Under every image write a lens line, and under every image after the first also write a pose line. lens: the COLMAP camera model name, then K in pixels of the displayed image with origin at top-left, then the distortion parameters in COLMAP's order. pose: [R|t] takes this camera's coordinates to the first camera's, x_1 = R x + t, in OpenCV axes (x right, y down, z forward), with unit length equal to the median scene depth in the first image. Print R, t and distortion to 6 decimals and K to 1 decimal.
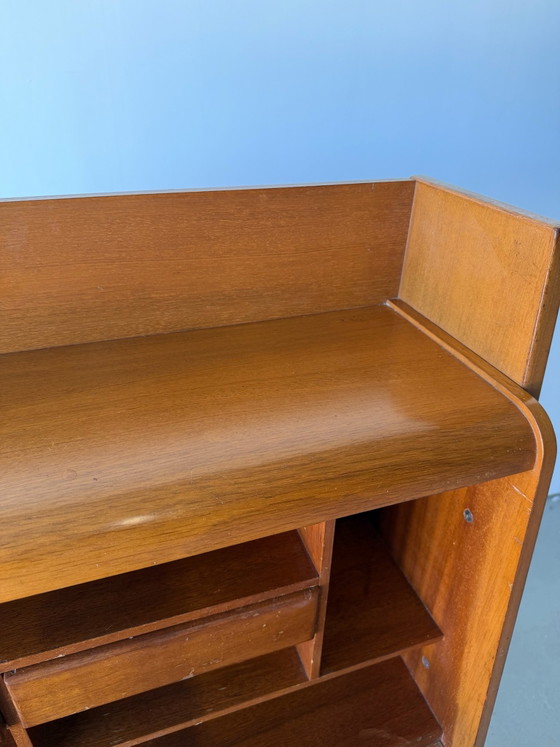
lens RADIAL K [[537.8, 0, 279.1], [0, 537.8, 367.3], [0, 0, 1]] dist [0.017959, -0.036910]
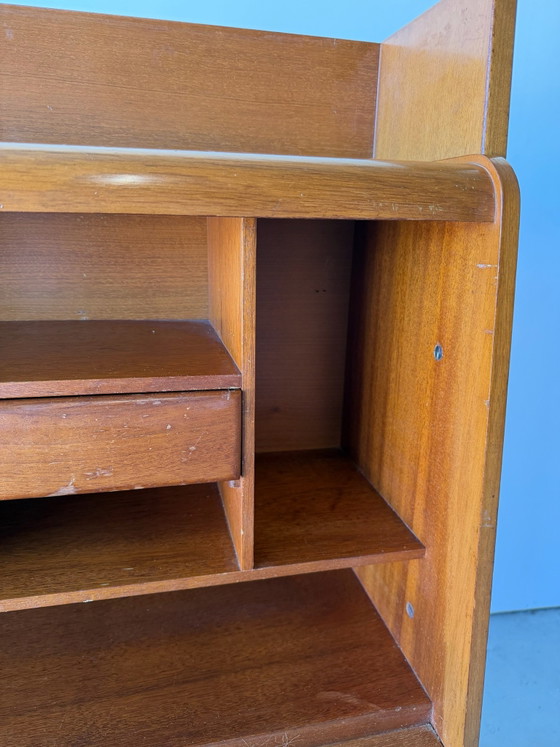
lens RADIAL K [[537.8, 0, 284.7], [0, 537.8, 376.2], [0, 0, 1]] dist [0.017959, -0.036910]
pose [[0.995525, 0.025913, -0.090871, 0.183910], [-0.048399, 0.965776, -0.254820, 0.509928], [0.081158, 0.258078, 0.962709, 0.187714]]
